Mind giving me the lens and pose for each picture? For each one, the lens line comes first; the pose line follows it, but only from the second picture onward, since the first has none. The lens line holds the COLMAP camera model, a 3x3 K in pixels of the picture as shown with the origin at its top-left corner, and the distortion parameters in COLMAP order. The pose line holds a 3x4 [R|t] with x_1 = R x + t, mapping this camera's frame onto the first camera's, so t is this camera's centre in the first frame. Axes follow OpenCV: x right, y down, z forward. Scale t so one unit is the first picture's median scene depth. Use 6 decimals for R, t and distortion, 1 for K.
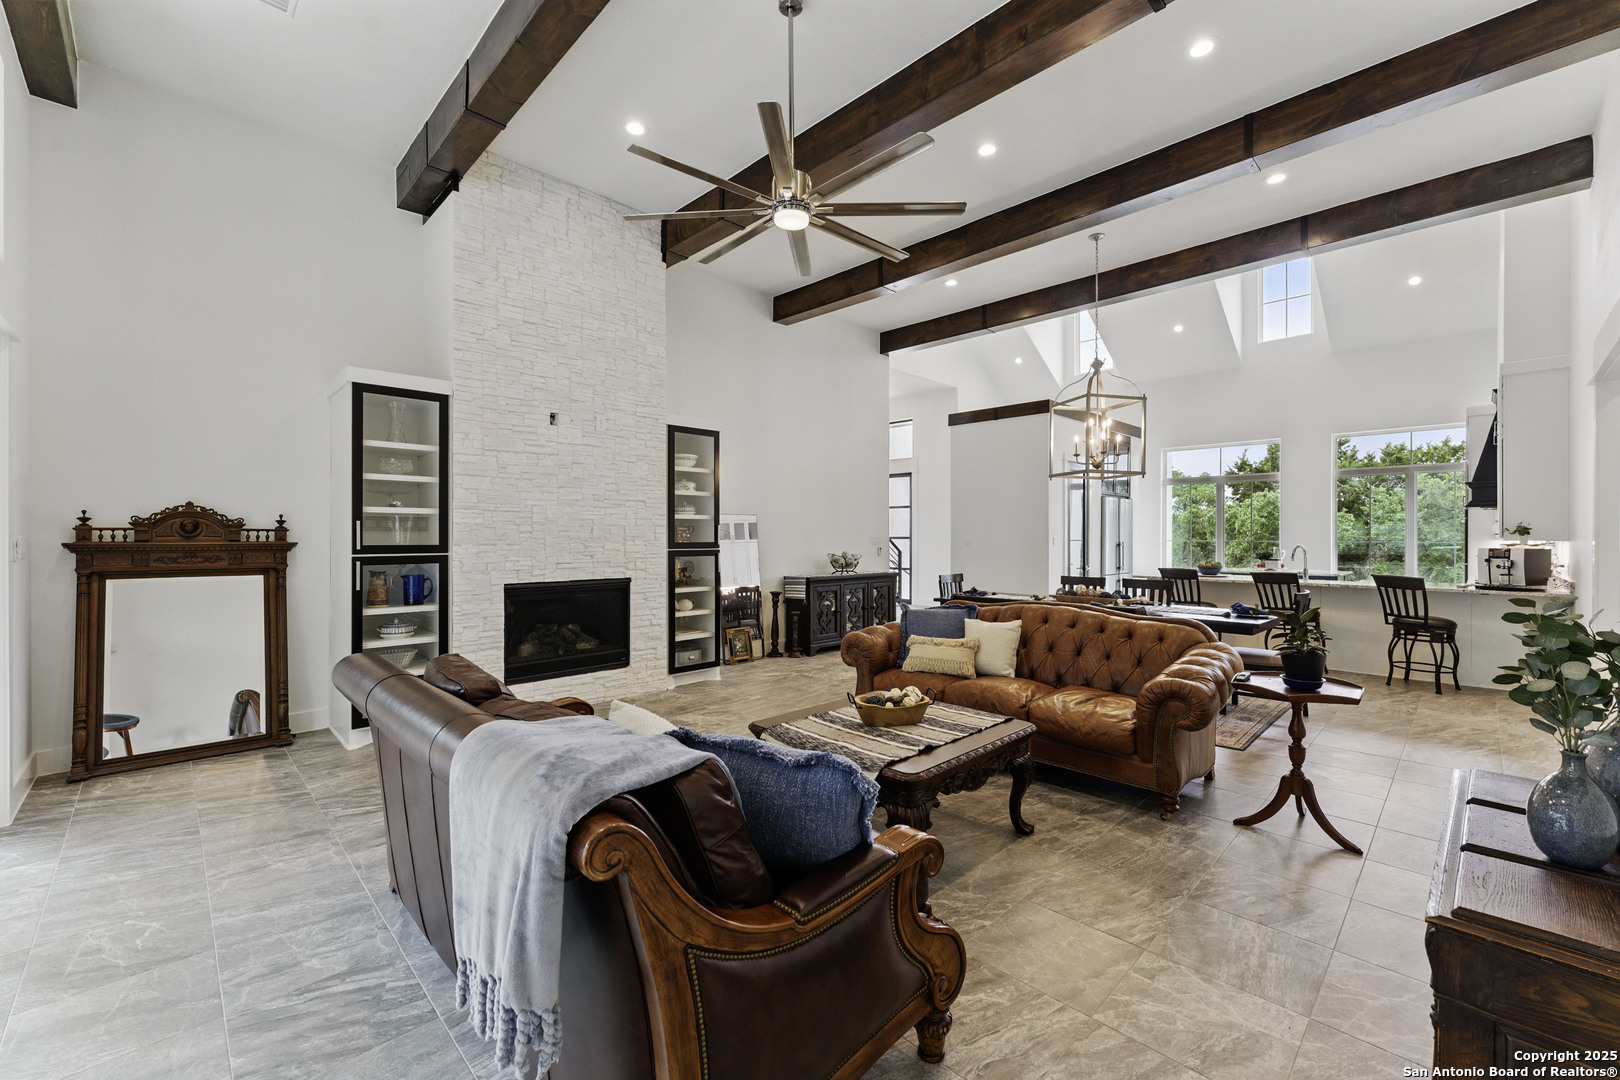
lens RADIAL K [[657.9, 0, 810.0], [0, 657.9, 540.0], [0, 0, 1]] dist [0.018255, 0.000077]
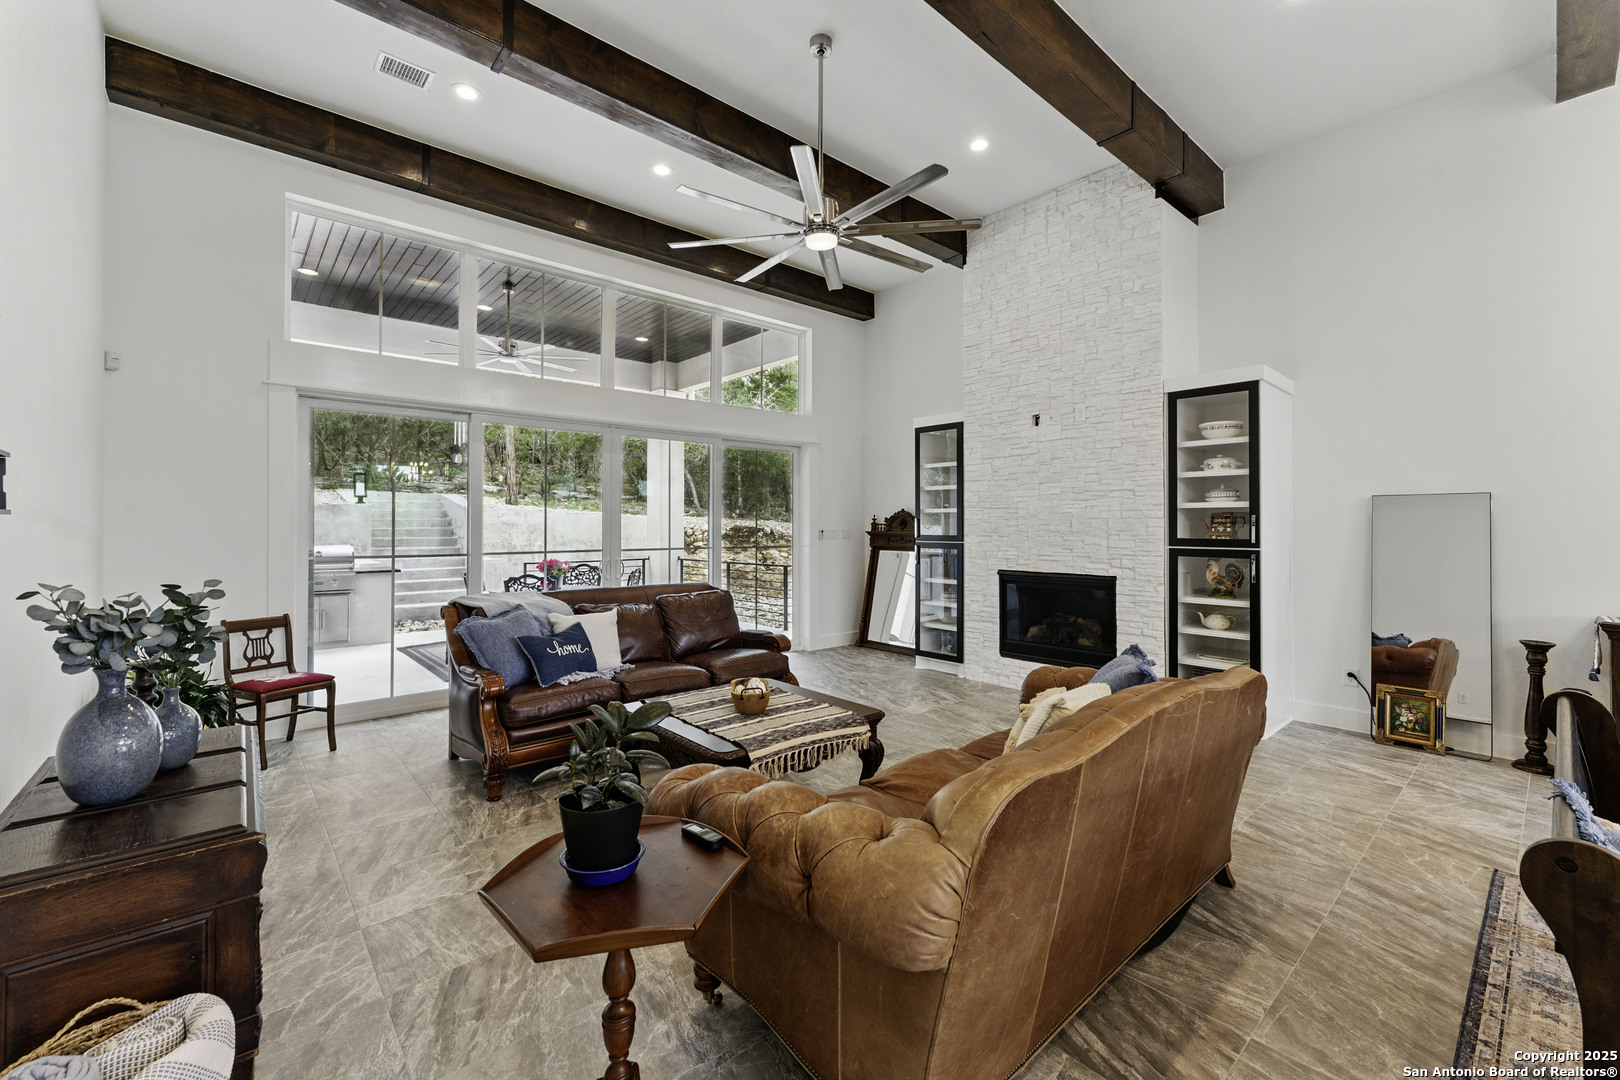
lens RADIAL K [[661.0, 0, 814.5], [0, 661.0, 528.3], [0, 0, 1]] dist [0.001123, 0.000133]
pose [[-0.041744, 0.002950, -0.999124, 0.684946], [-0.010496, 0.999939, 0.003391, -0.007305], [0.999073, 0.010628, -0.041711, 0.670086]]
